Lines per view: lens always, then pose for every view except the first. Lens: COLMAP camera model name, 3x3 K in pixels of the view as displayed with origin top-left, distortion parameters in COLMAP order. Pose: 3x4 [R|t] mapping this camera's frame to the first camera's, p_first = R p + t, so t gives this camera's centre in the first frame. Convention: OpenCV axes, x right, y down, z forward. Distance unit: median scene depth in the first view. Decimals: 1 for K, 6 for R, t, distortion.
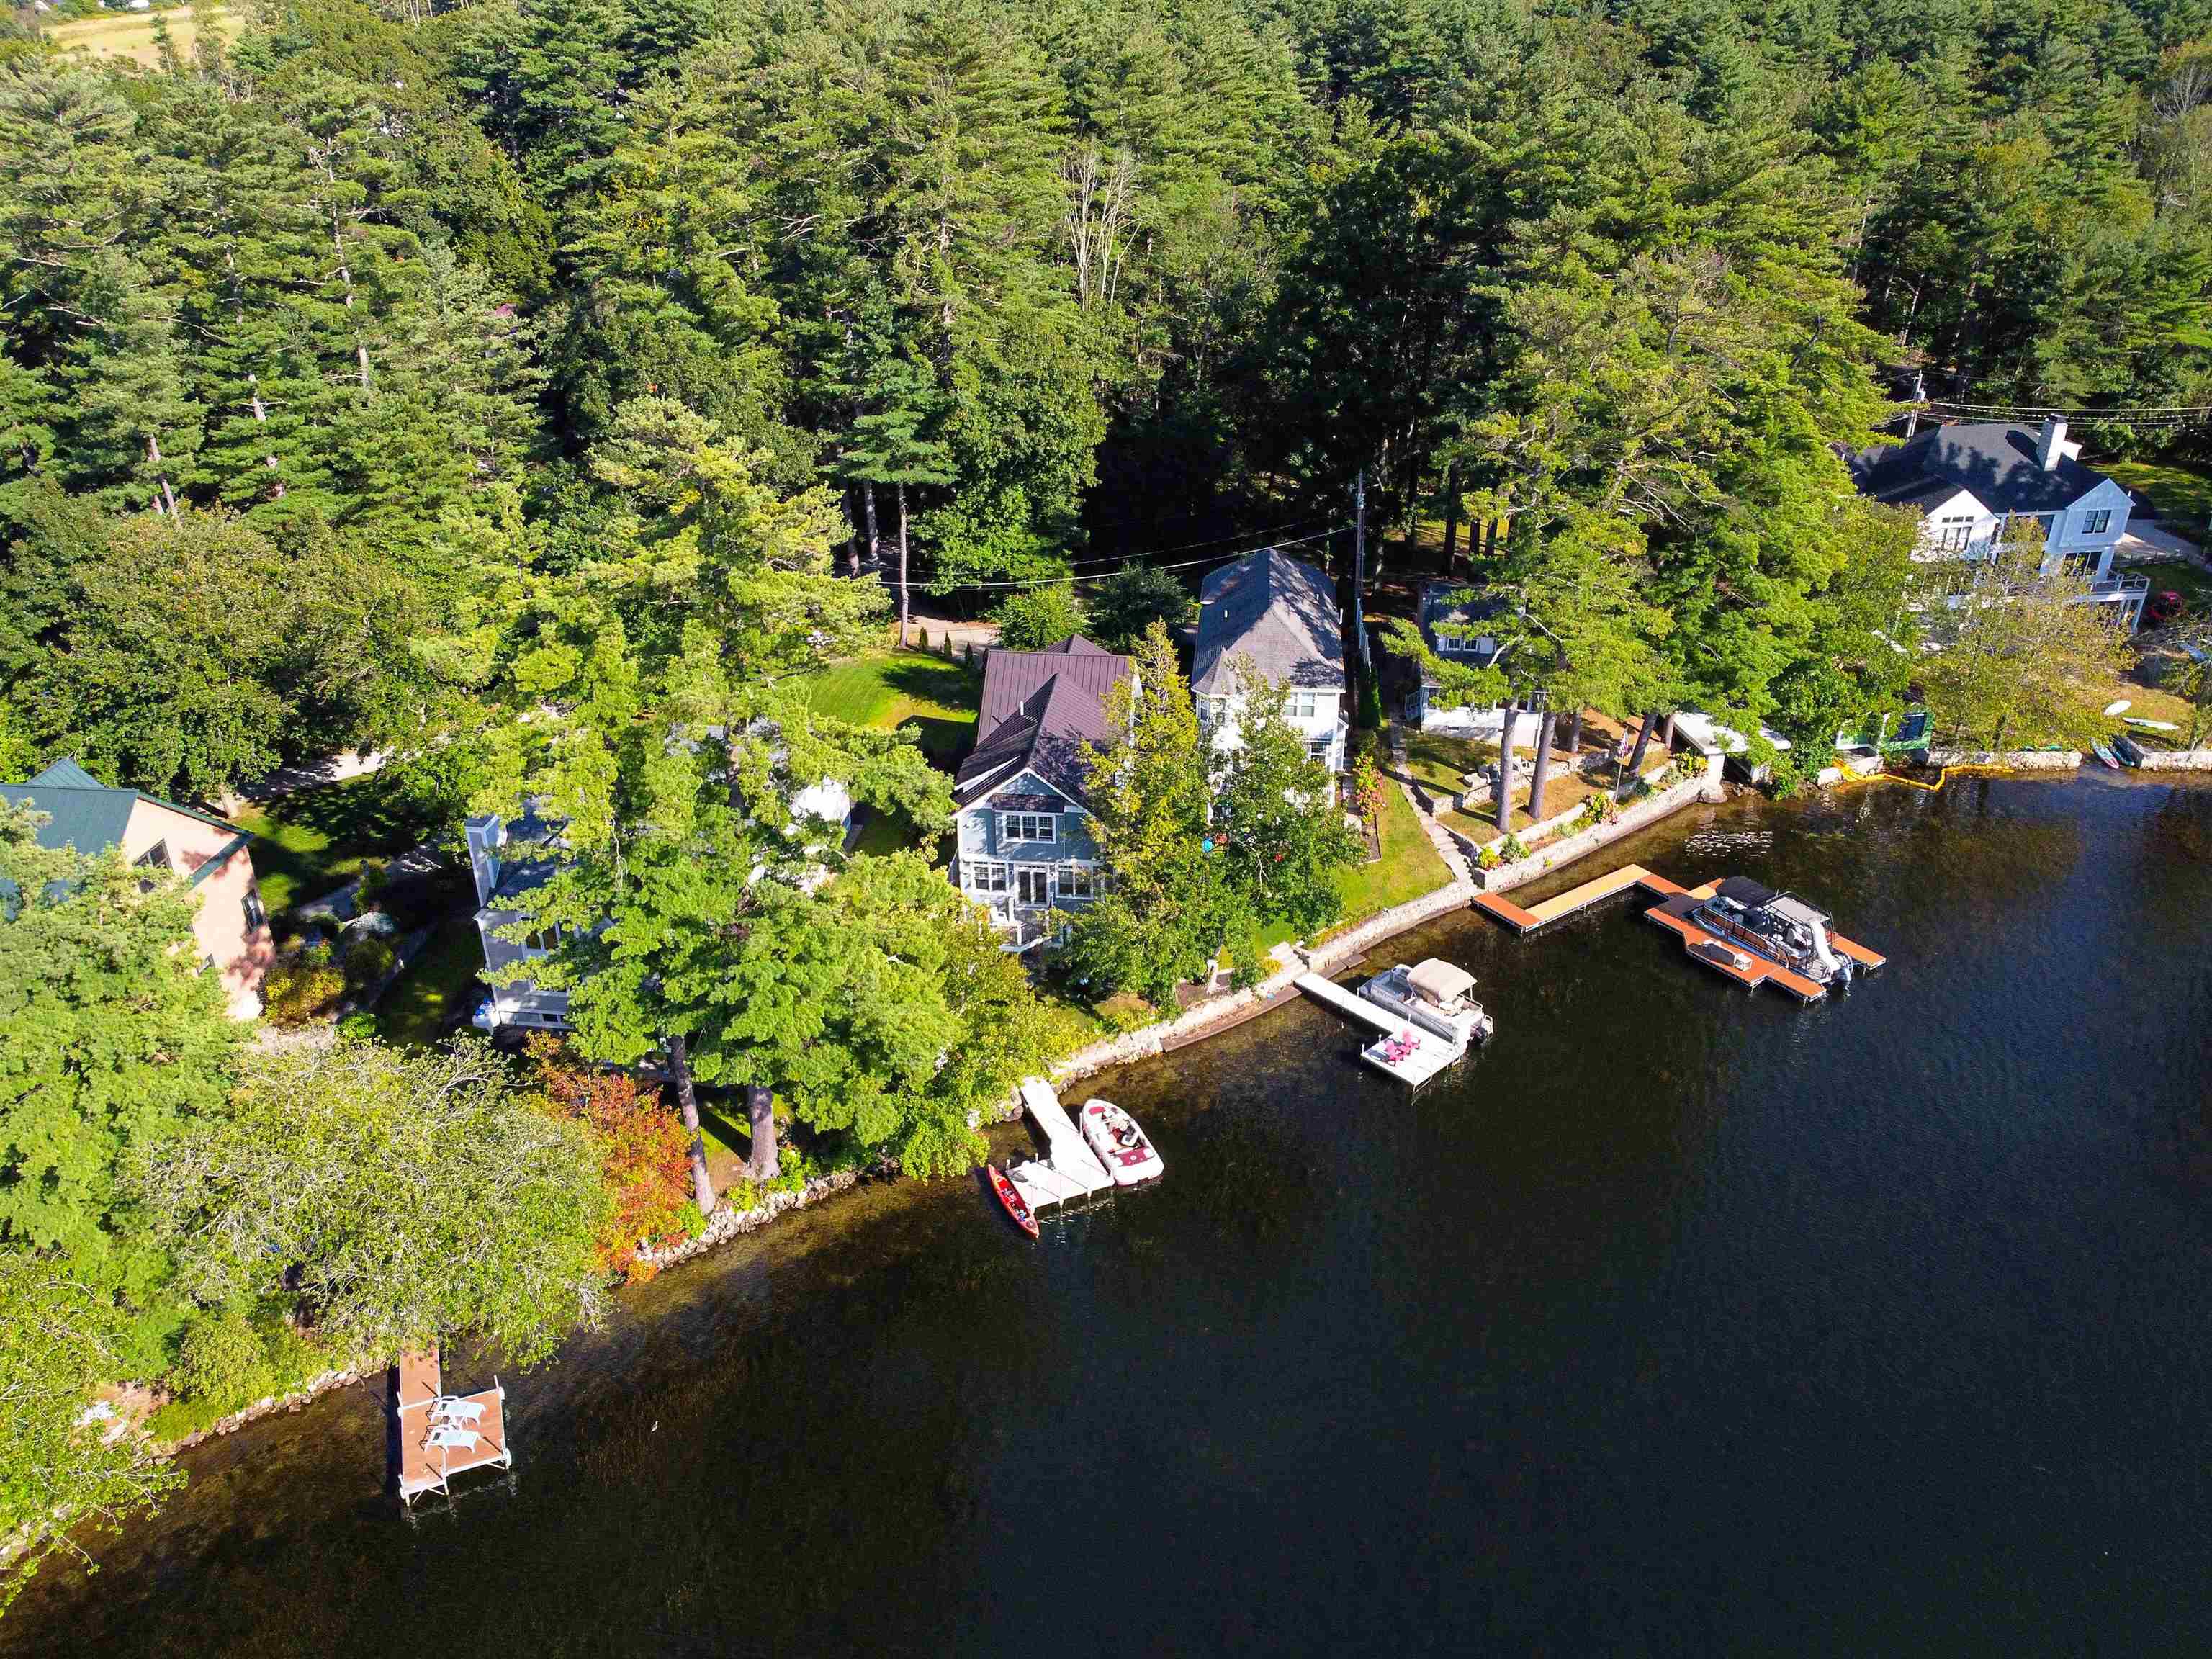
lens RADIAL K [[1686.7, 0, 1105.4], [0, 1686.7, 831.5], [0, 0, 1]] dist [0.026883, -0.025487]
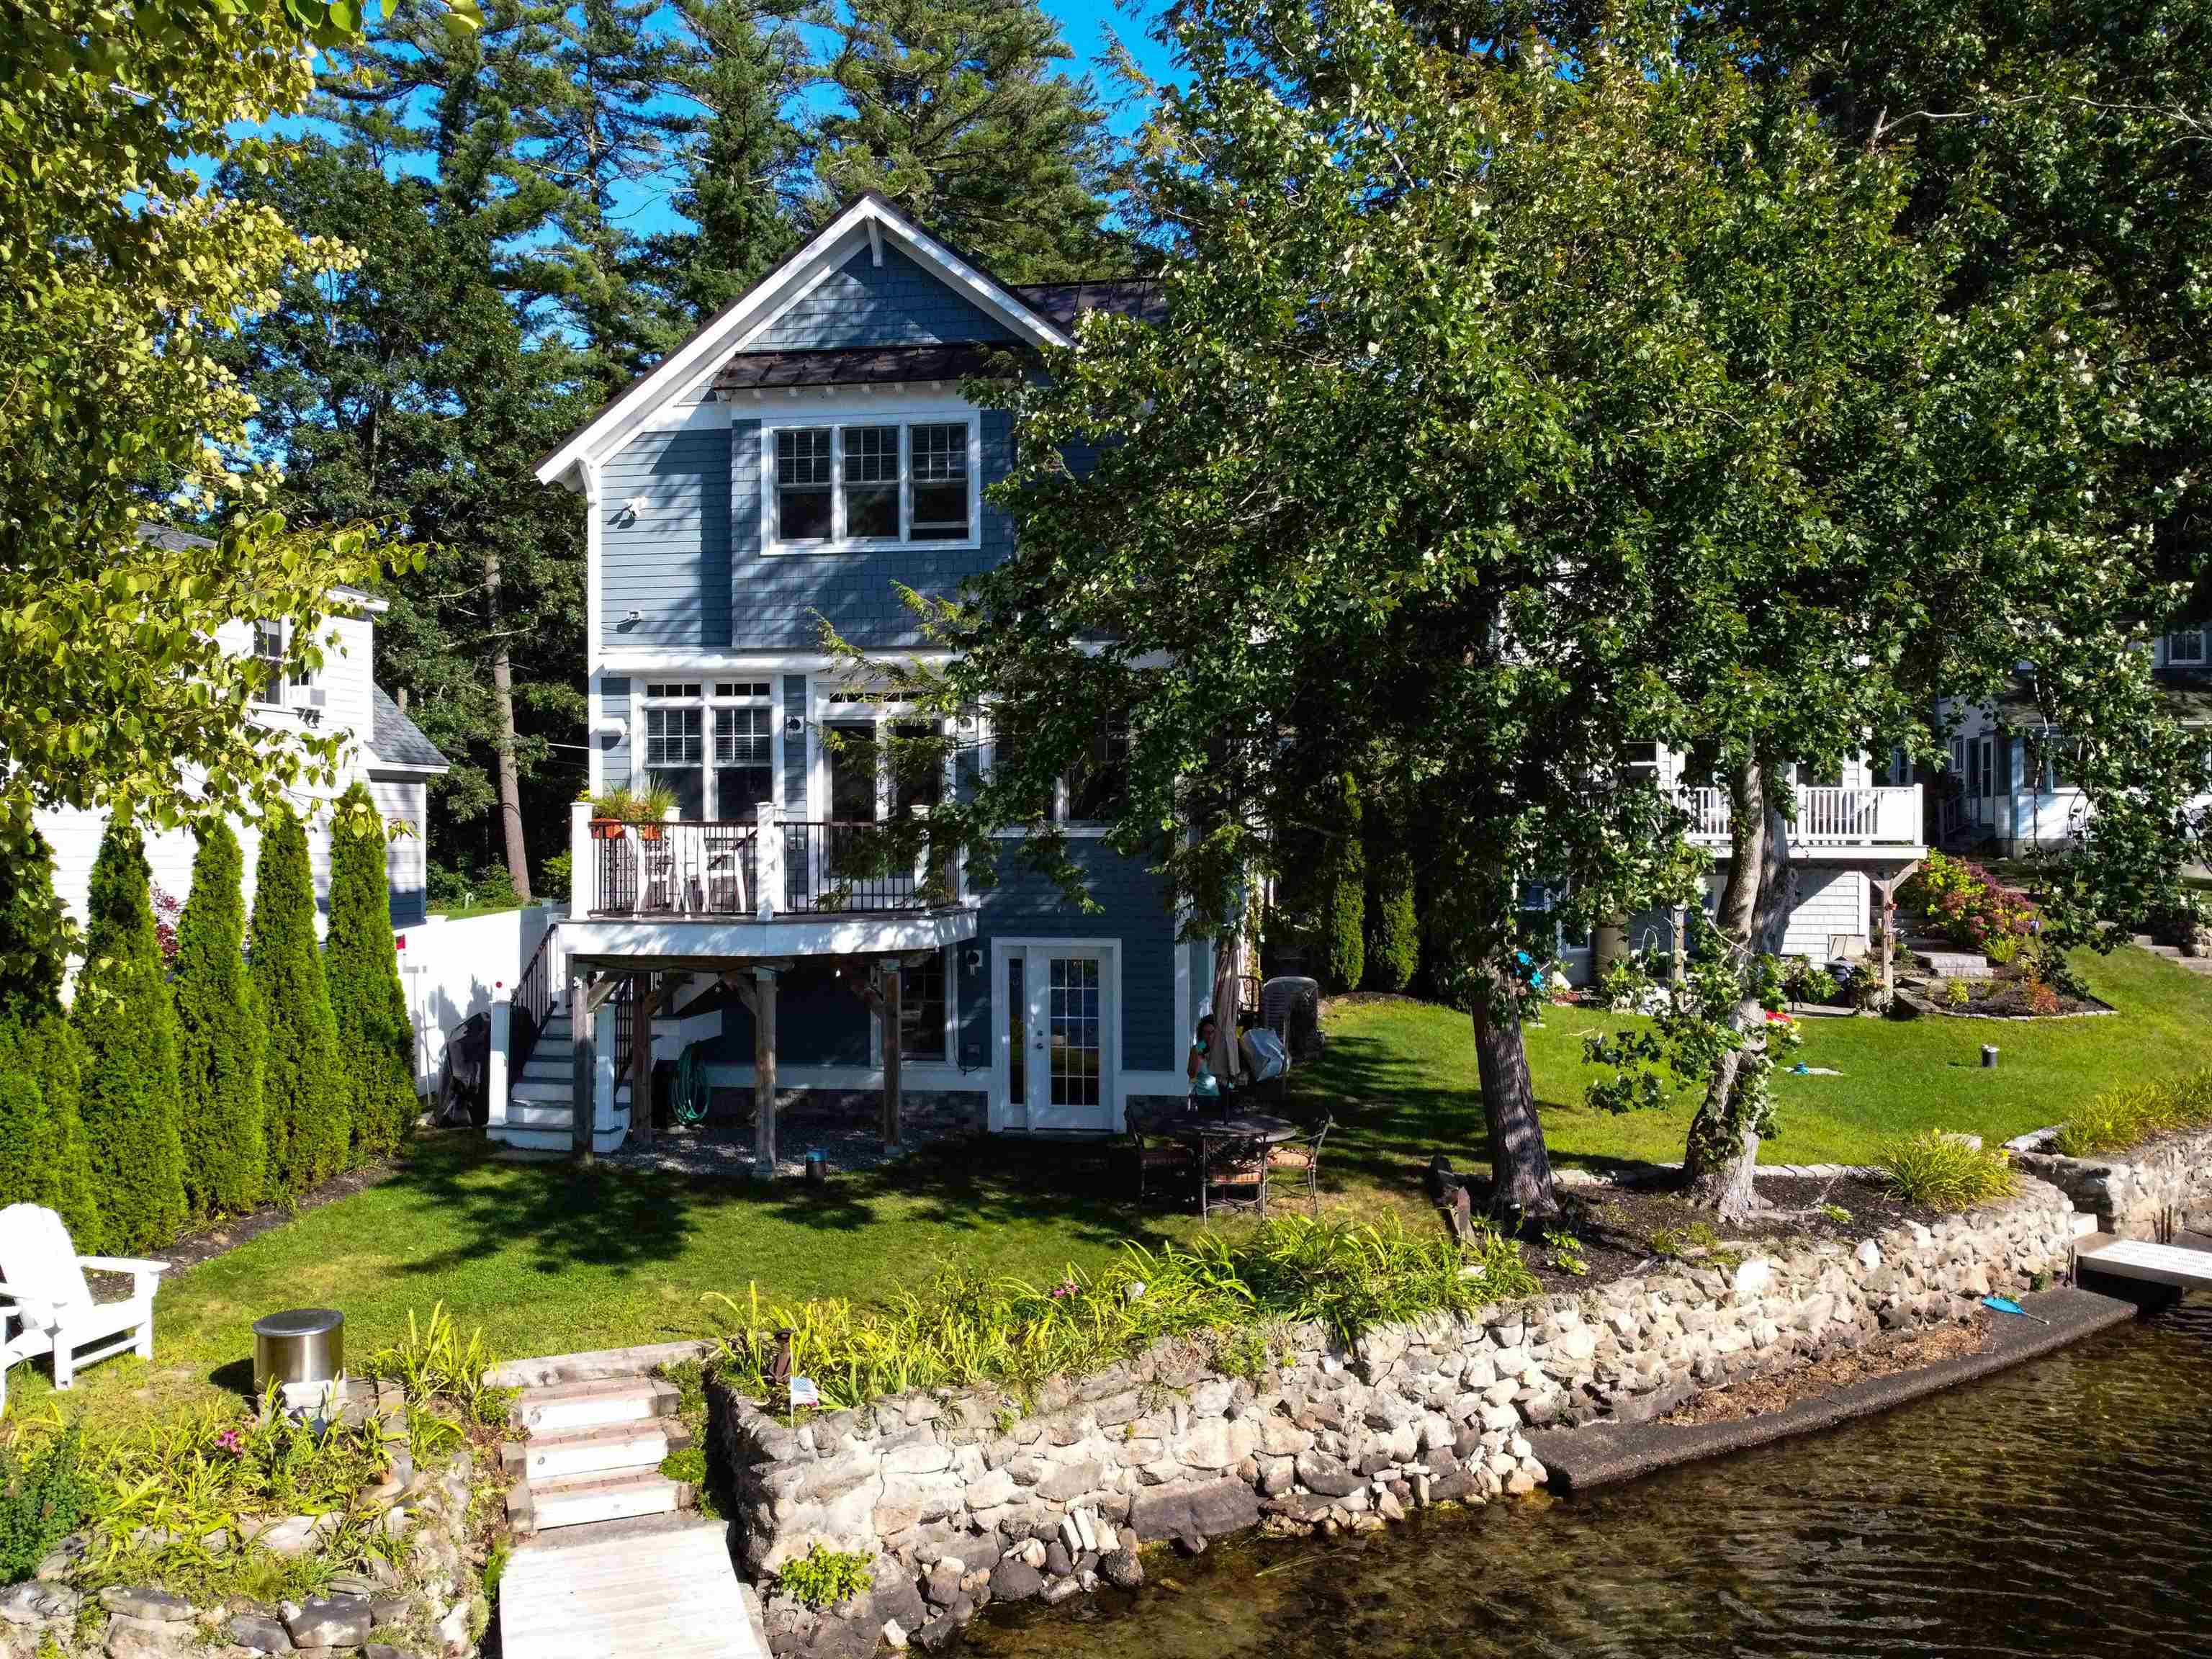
lens RADIAL K [[1686.7, 0, 1104.9], [0, 1686.7, 833.8], [0, 0, 1]] dist [0.026883, -0.025487]
pose [[0.998791, 0.001501, -0.049130, -0.000746], [-0.023969, 0.887517, -0.460151, 0.146259], [0.042913, 0.460772, 0.886480, 0.801602]]
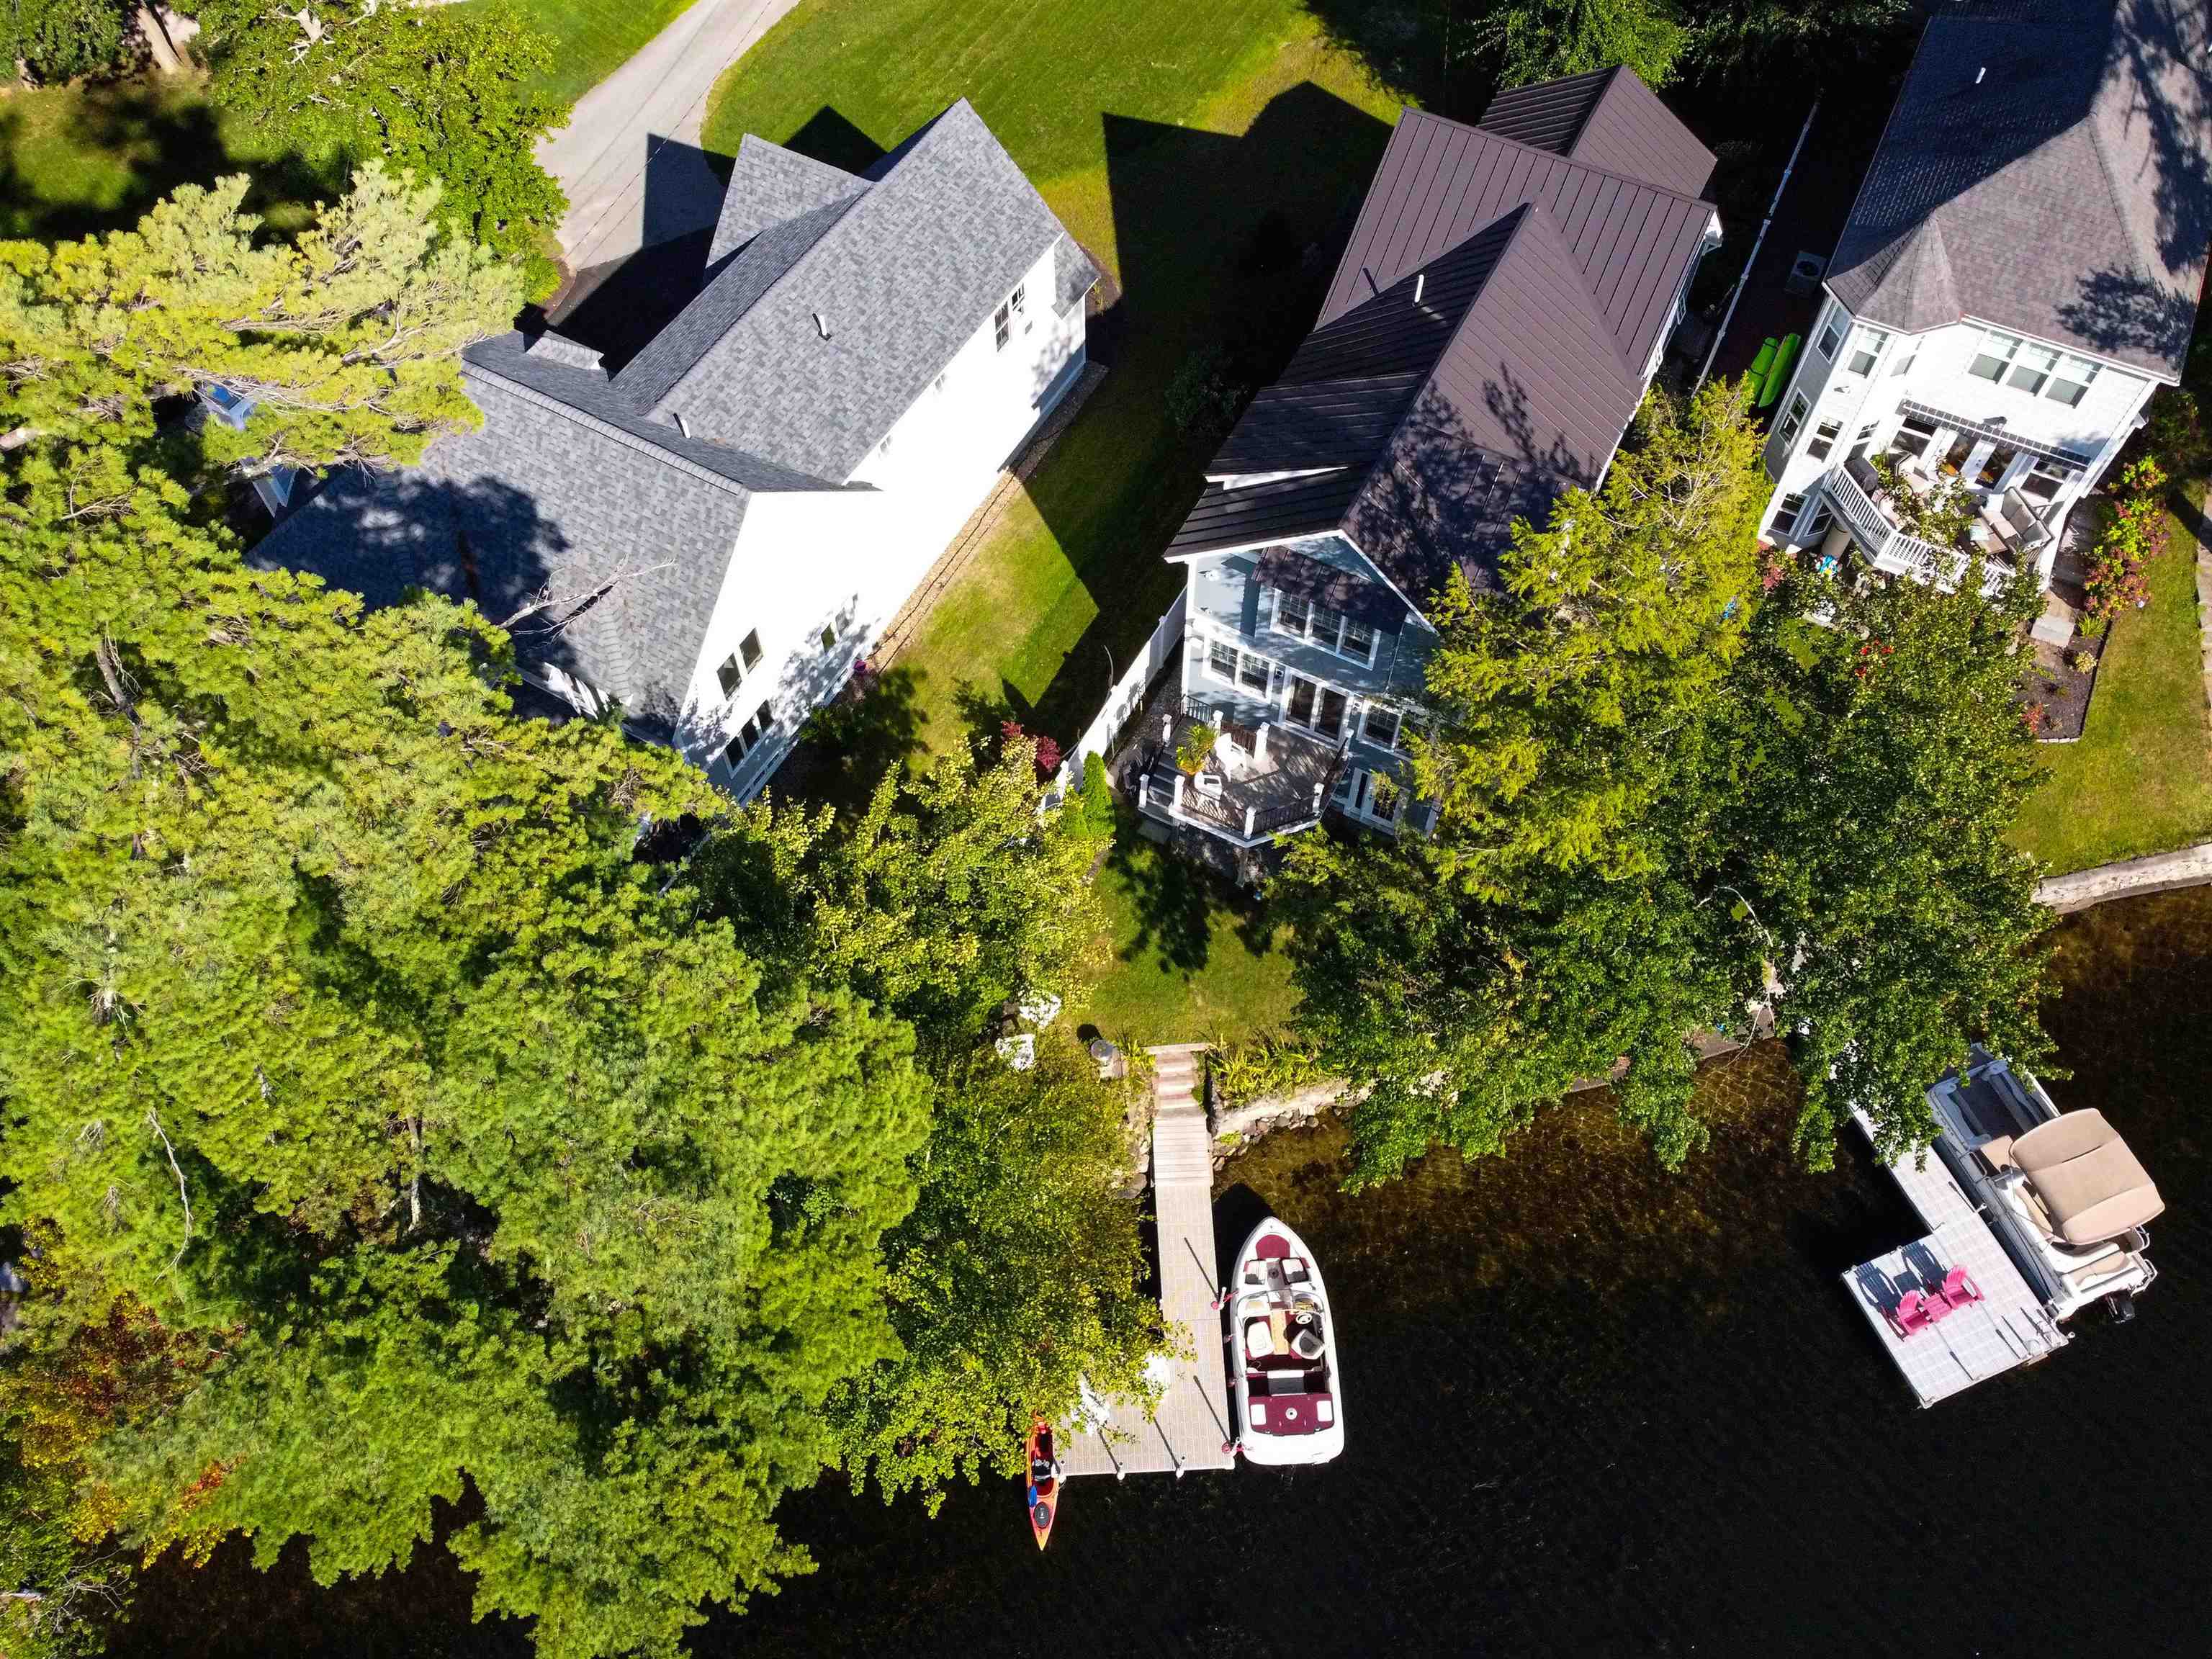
lens RADIAL K [[1686.7, 0, 1116.4], [0, 1686.7, 833.0], [0, 0, 1]] dist [0.026883, -0.025487]
pose [[0.931500, 0.314690, -0.182420, 0.004257], [-0.180123, 0.834777, 0.520291, -0.183944], [0.316011, -0.451794, 0.834278, 0.555929]]
